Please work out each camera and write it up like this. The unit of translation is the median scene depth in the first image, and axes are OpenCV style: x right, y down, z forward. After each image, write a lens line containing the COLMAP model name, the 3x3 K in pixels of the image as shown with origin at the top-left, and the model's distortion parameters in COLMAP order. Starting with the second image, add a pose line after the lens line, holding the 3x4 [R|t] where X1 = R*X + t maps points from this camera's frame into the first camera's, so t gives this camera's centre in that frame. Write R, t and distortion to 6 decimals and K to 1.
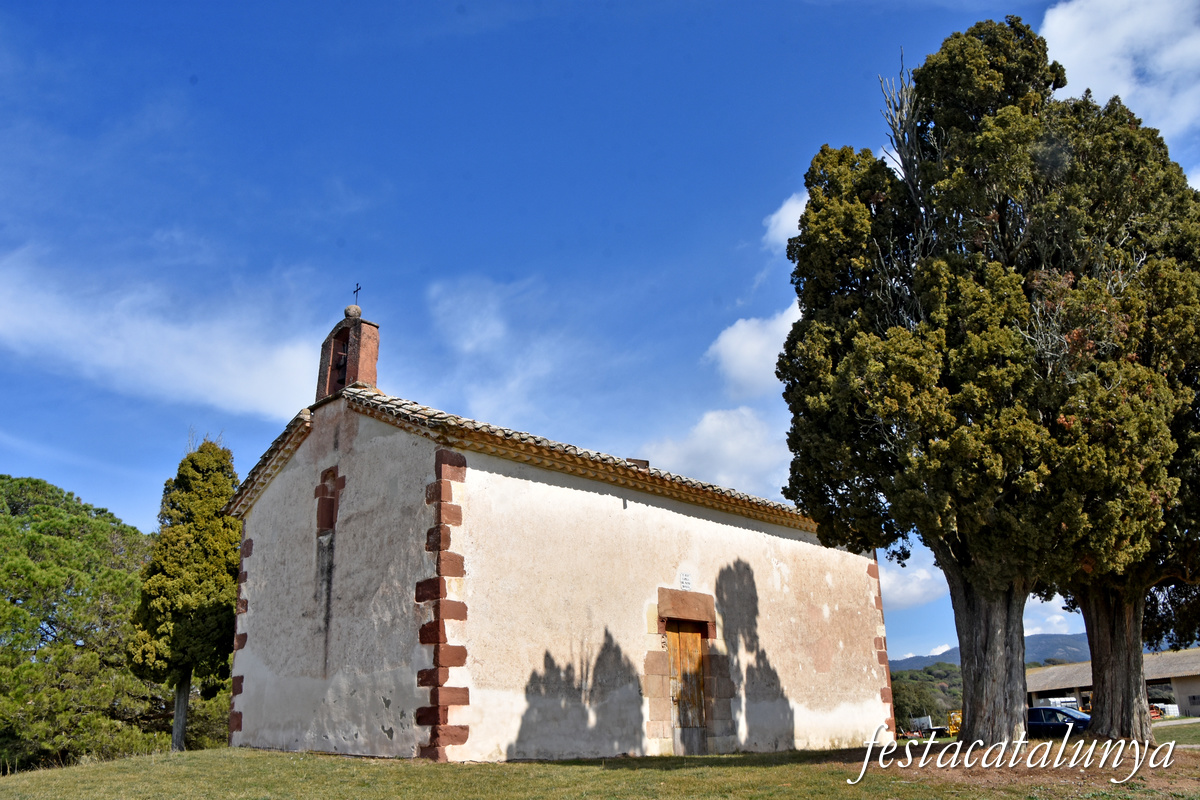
lens RADIAL K [[921.5, 0, 598.7], [0, 921.5, 390.8], [0, 0, 1]] dist [-0.131166, 0.033760]
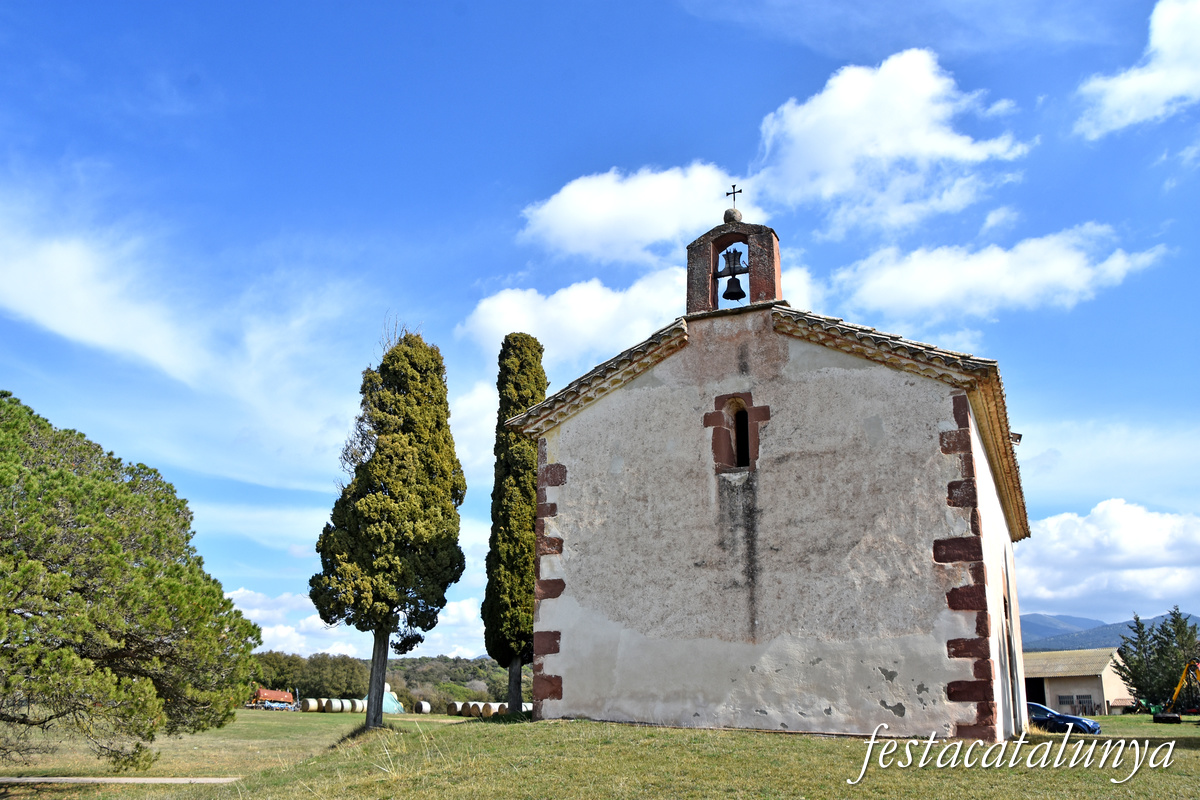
lens RADIAL K [[921.5, 0, 600.4], [0, 921.5, 406.8], [0, 0, 1]] dist [-0.131166, 0.033760]
pose [[0.949542, 0.149739, 0.275587, -0.670876], [-0.162203, 0.986492, 0.022868, 0.100977], [-0.268440, -0.066415, 0.961004, 0.223930]]
